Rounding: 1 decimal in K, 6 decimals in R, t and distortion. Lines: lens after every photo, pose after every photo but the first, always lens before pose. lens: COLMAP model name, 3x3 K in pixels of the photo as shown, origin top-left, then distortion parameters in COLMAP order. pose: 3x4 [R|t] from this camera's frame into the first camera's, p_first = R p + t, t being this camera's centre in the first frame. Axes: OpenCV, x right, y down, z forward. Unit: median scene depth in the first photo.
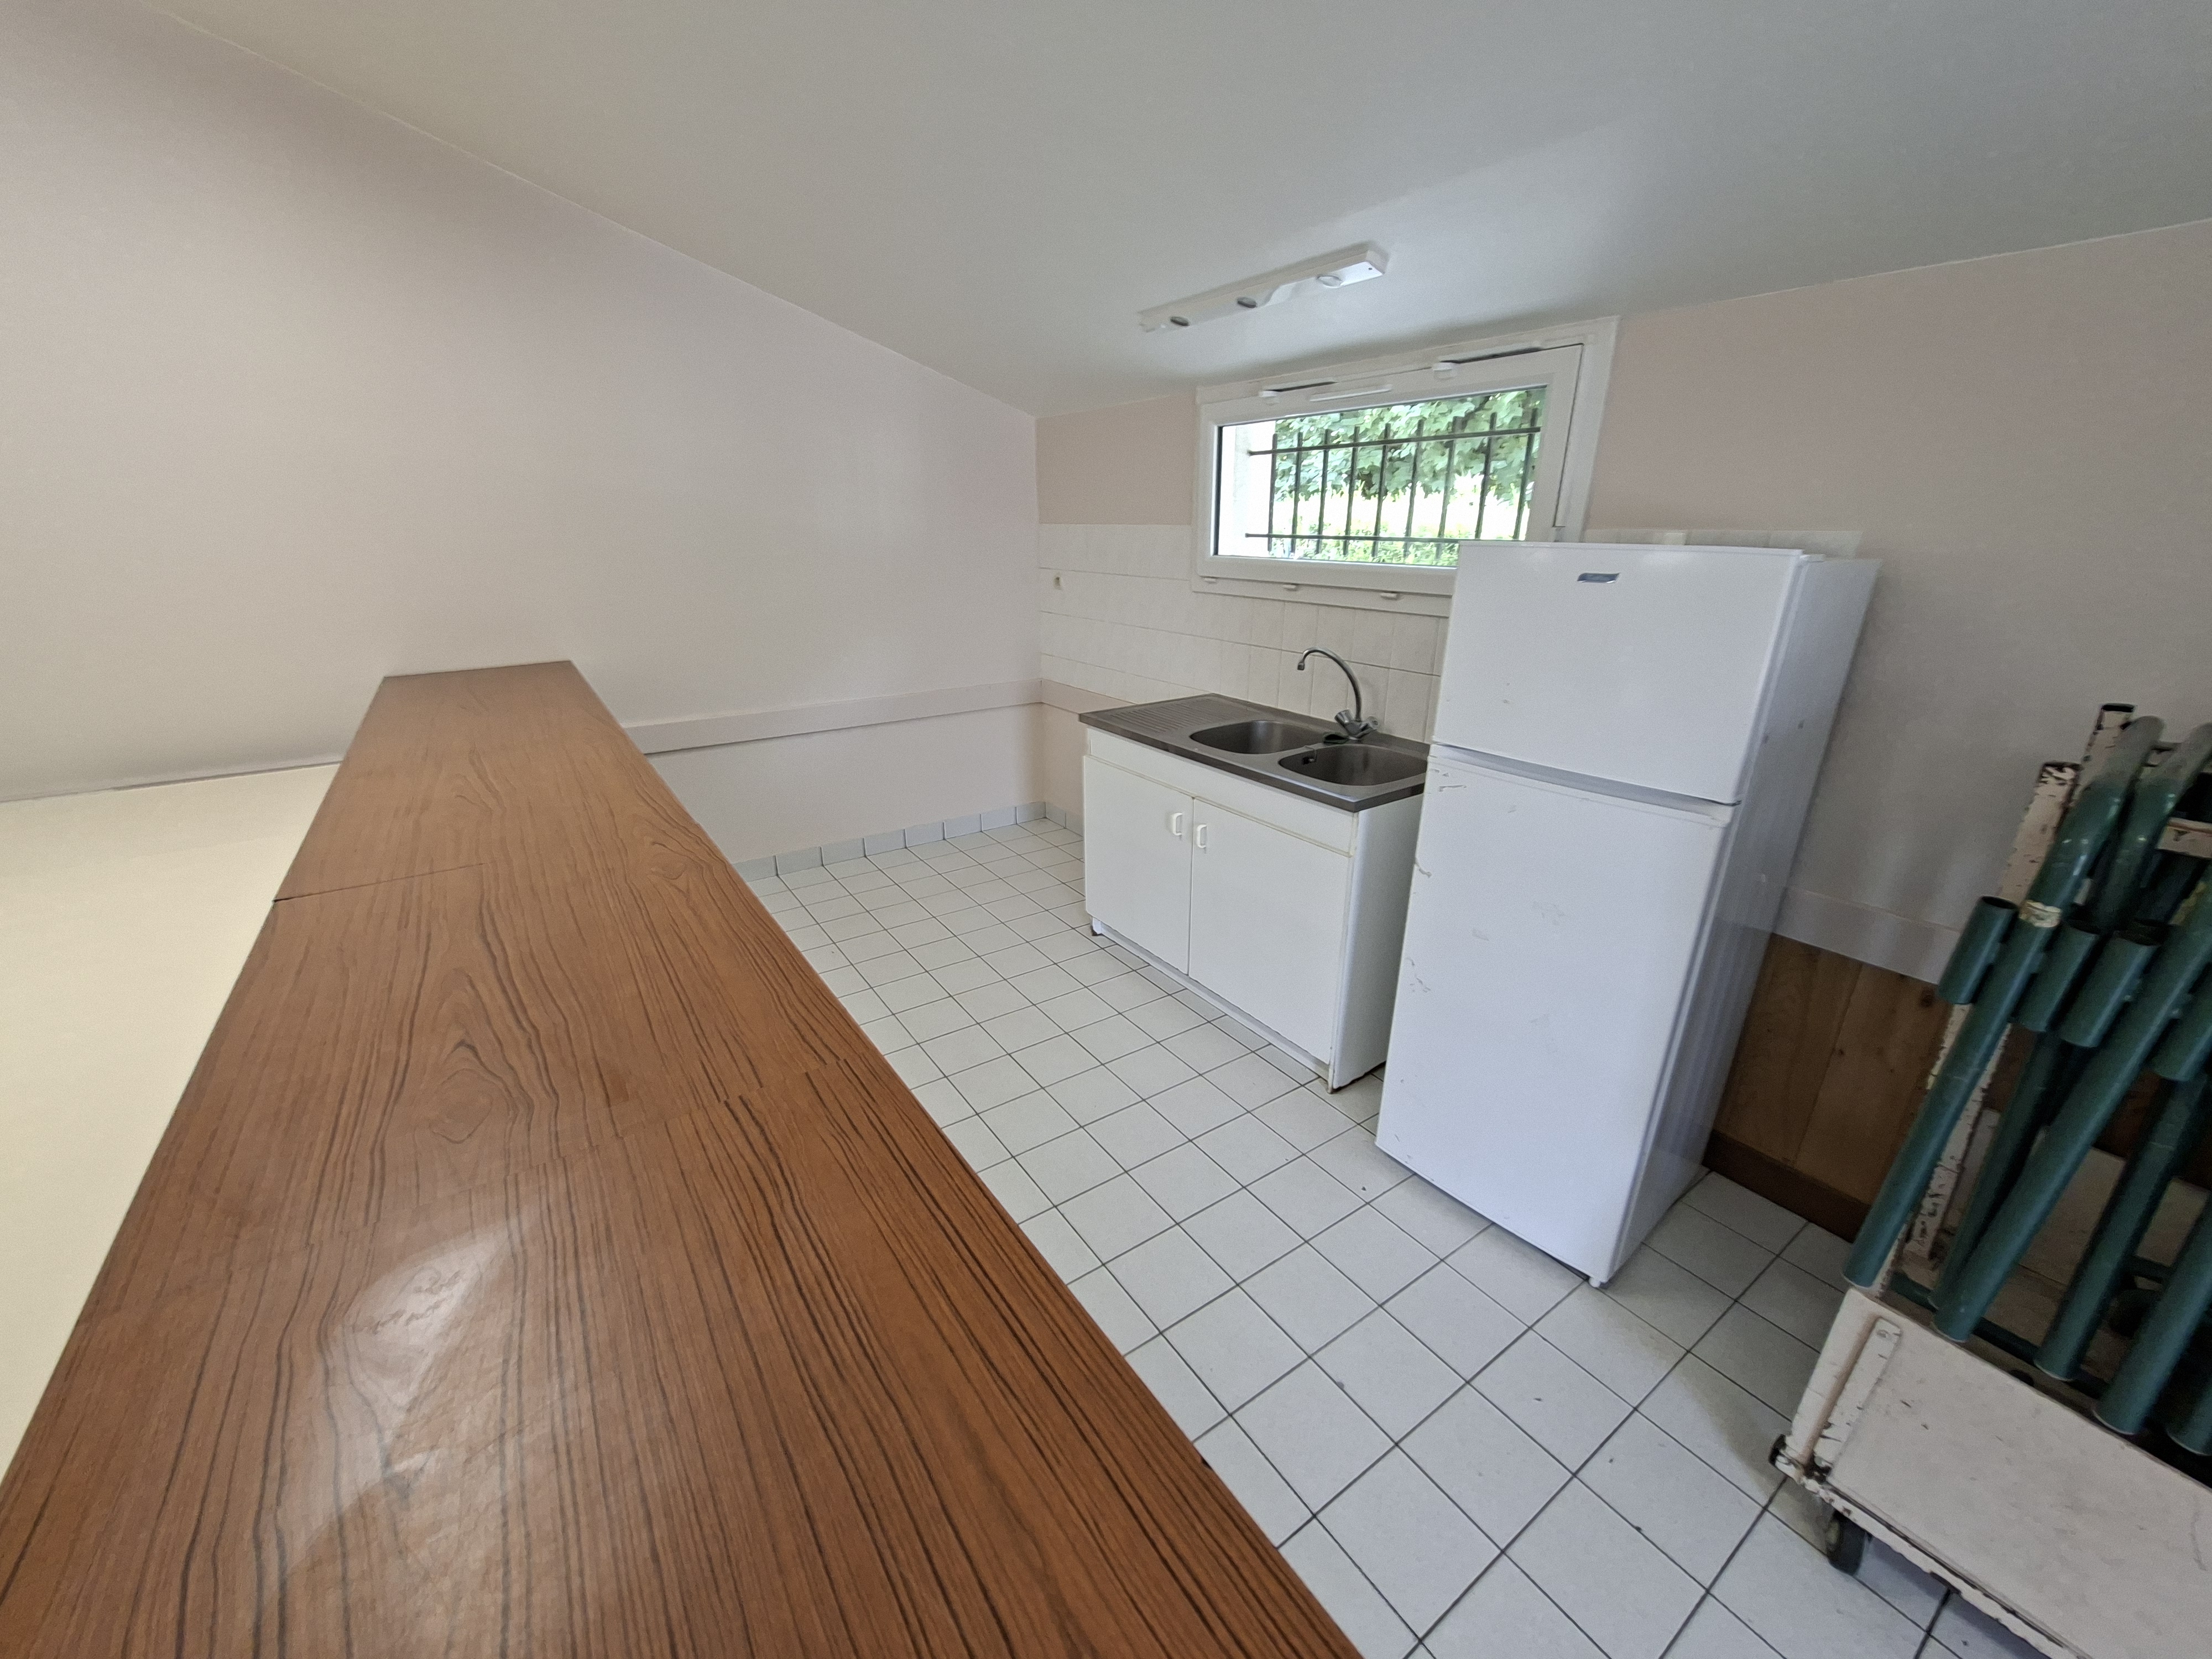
lens RADIAL K [[870.2, 0, 1110.8], [0, 870.2, 835.7], [0, 0, 1]] dist [-0.009949, 0.005756]
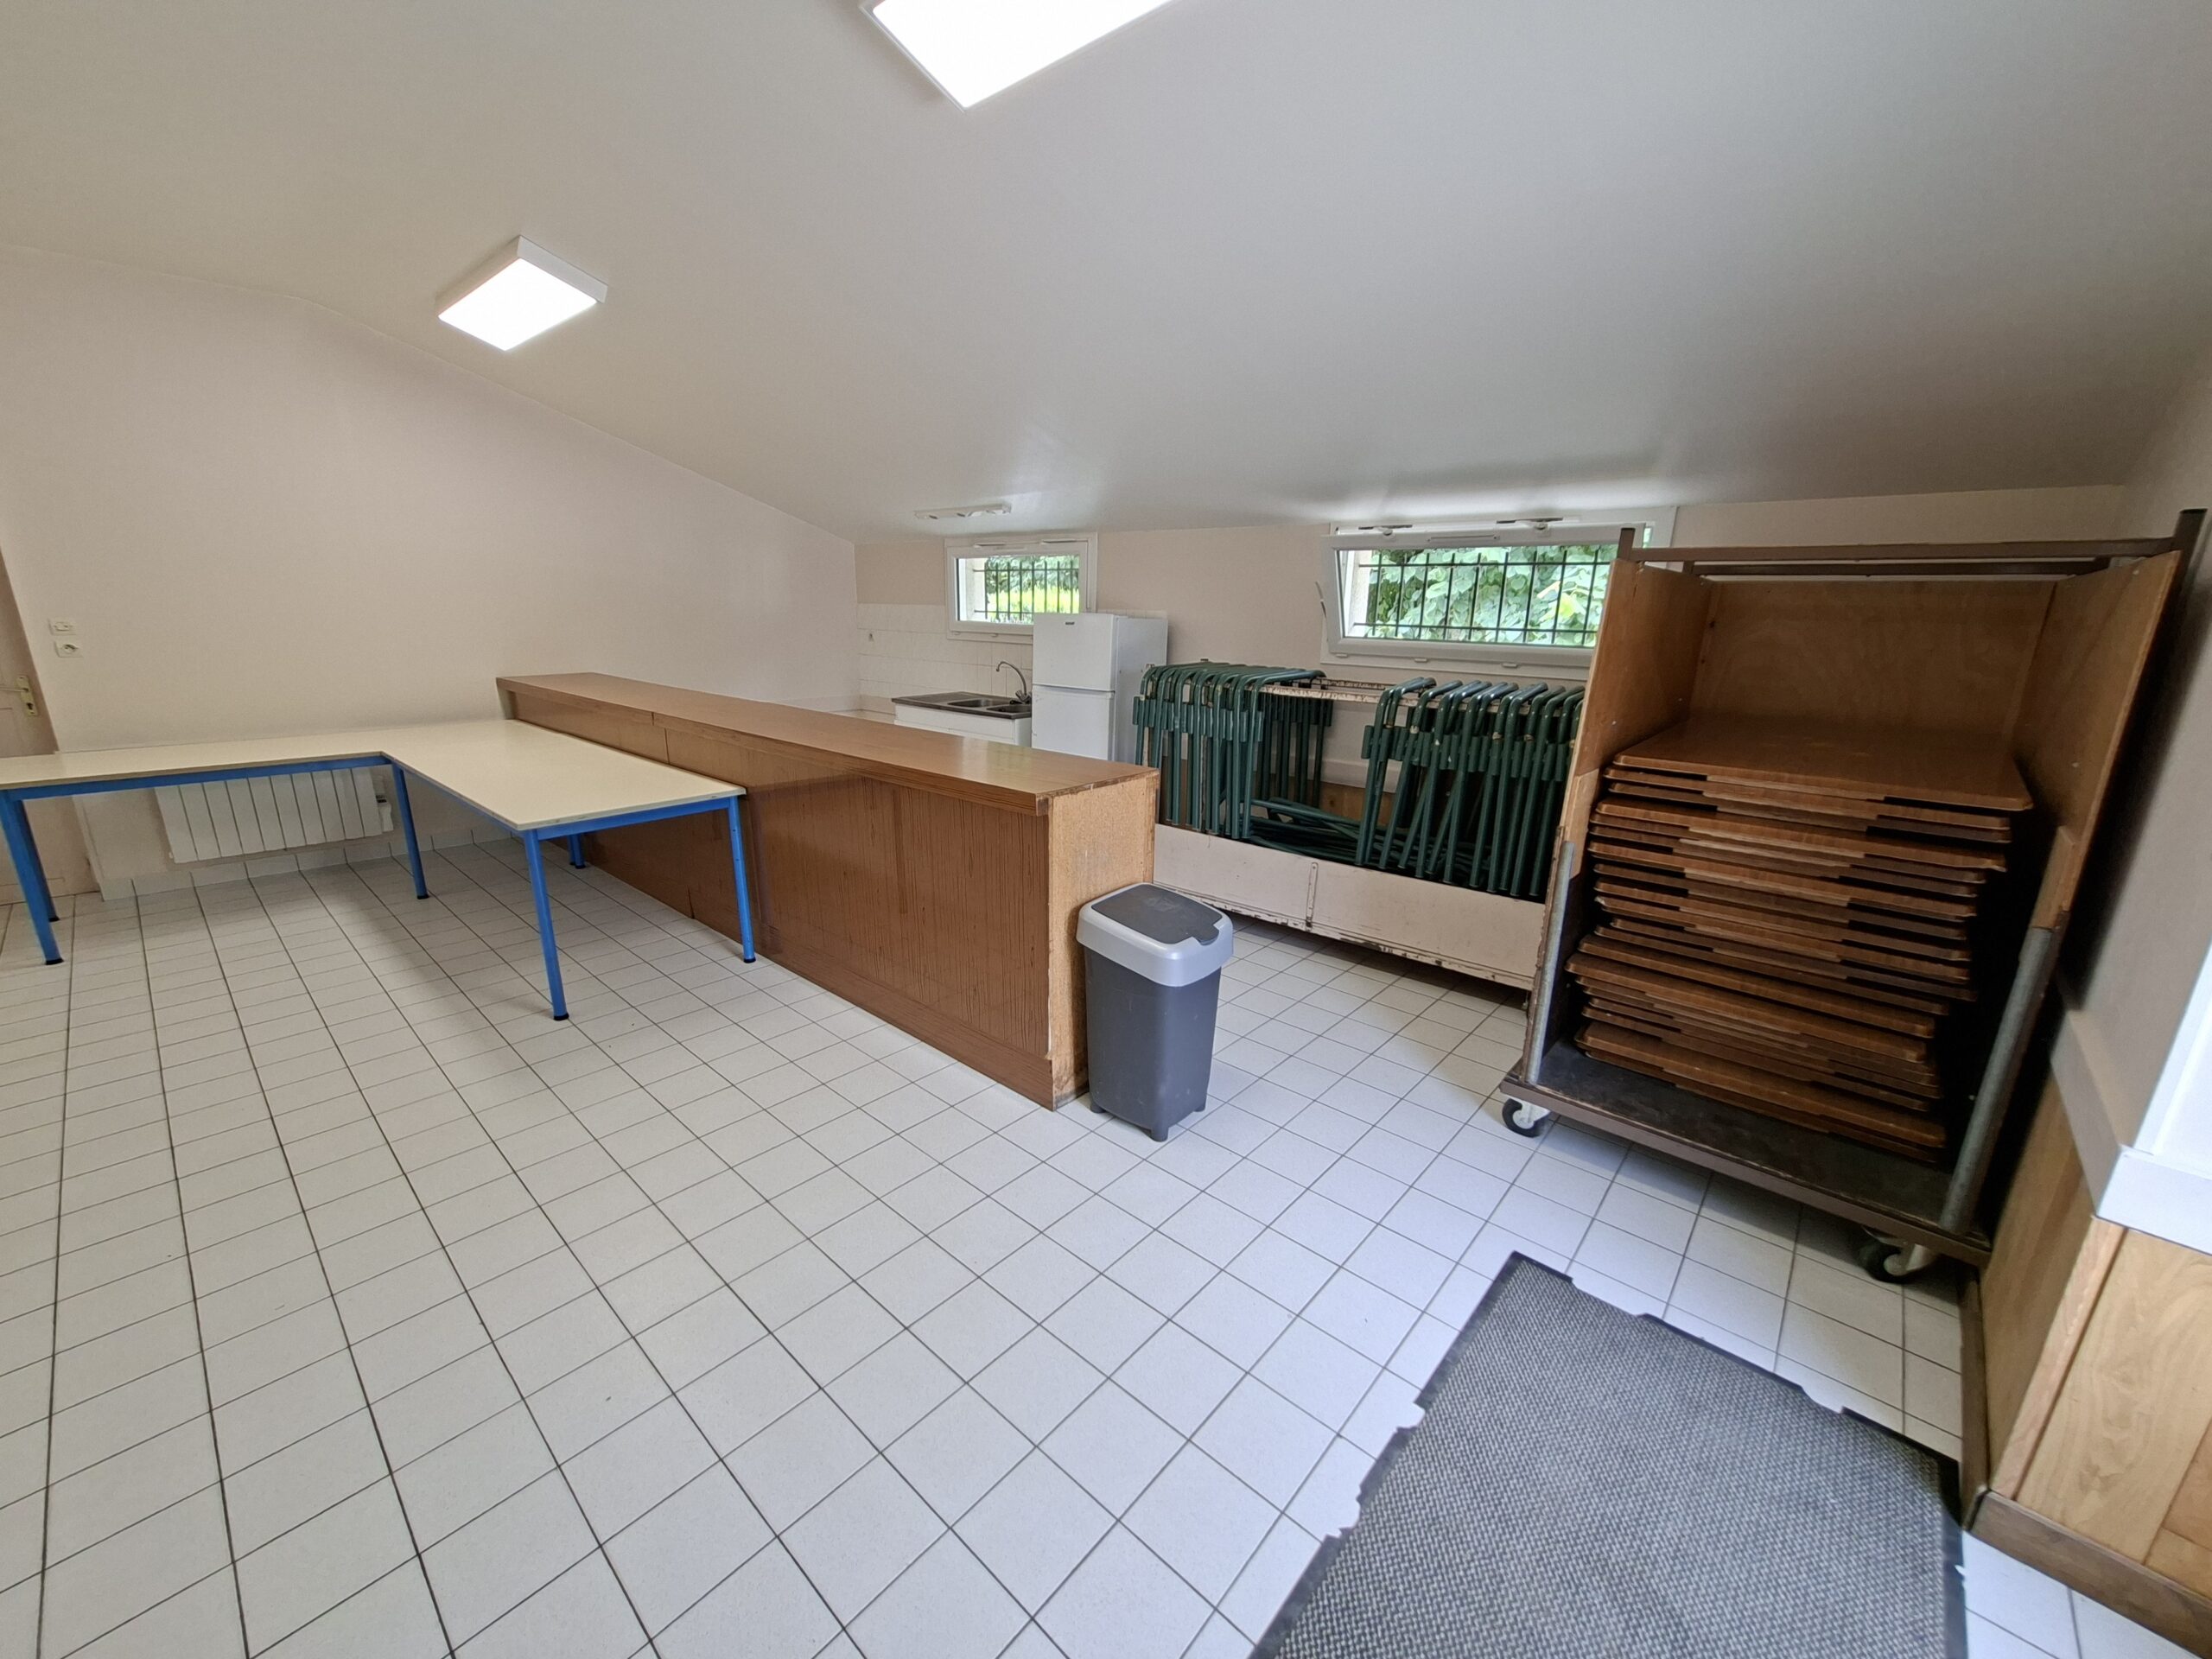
lens RADIAL K [[877.1, 0, 1114.4], [0, 877.1, 833.8], [0, 0, 1]] dist [-0.007789, 0.000246]
pose [[0.969888, -0.038423, 0.240501, -0.038433], [0.060651, 0.994472, -0.085713, 0.392727], [-0.235878, 0.097718, 0.966857, -1.076150]]
